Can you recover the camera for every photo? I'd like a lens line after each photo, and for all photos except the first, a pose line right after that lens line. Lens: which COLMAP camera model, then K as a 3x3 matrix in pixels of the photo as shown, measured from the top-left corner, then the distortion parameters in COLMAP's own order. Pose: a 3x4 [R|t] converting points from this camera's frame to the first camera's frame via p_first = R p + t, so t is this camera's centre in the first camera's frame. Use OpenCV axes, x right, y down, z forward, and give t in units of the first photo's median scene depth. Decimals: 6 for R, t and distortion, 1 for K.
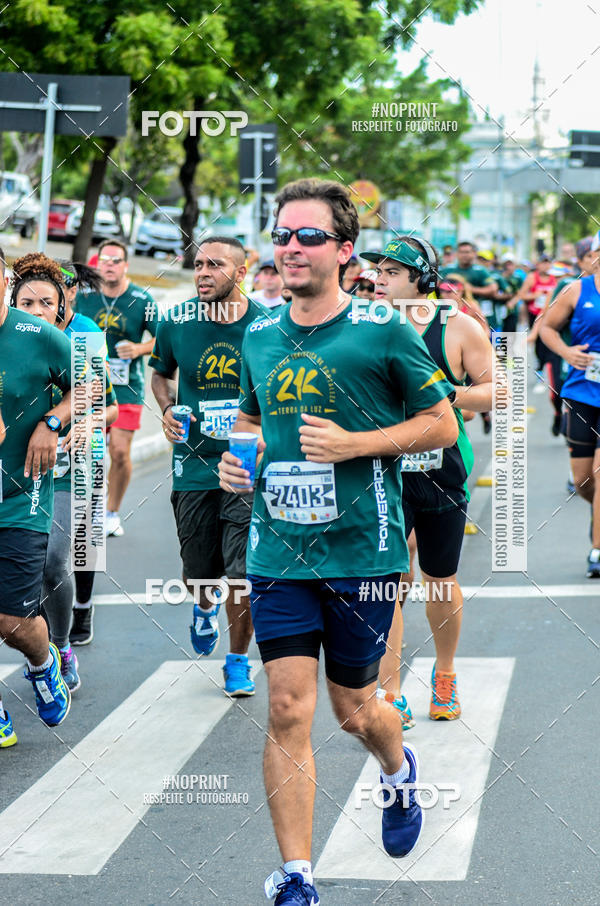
lens RADIAL K [[3724.1, 0, 300.0], [0, 3724.1, 453.0], [0, 0, 1]] dist [-0.037089, 1.554088]
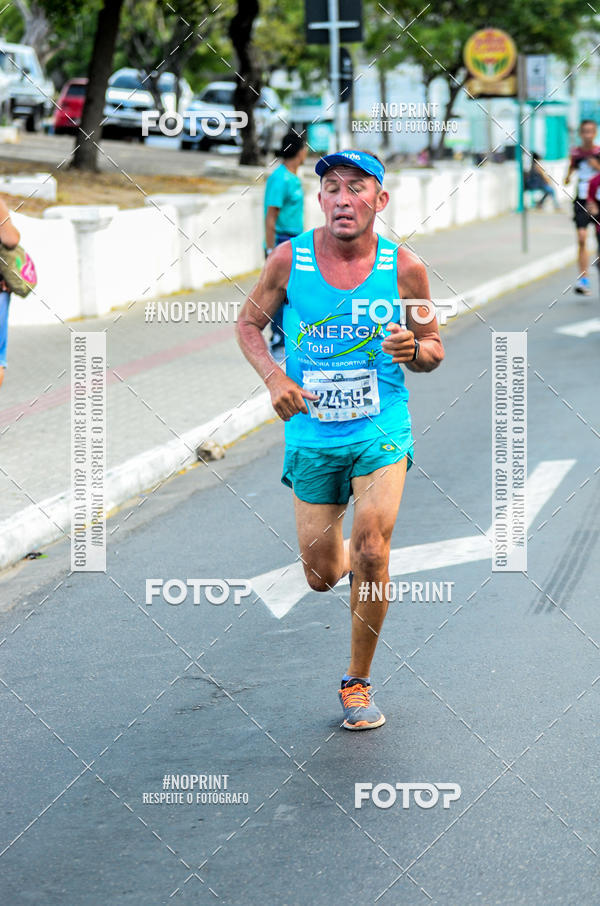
lens RADIAL K [[3918.4, 0, 300.0], [0, 3918.4, 453.0], [0, 0, 1]] dist [0.025490, 4.215389]
pose [[0.998812, -0.036978, -0.031729, 0.001565], [0.037717, 0.999023, 0.023031, -0.011404], [0.030846, -0.024201, 0.999231, 0.254419]]
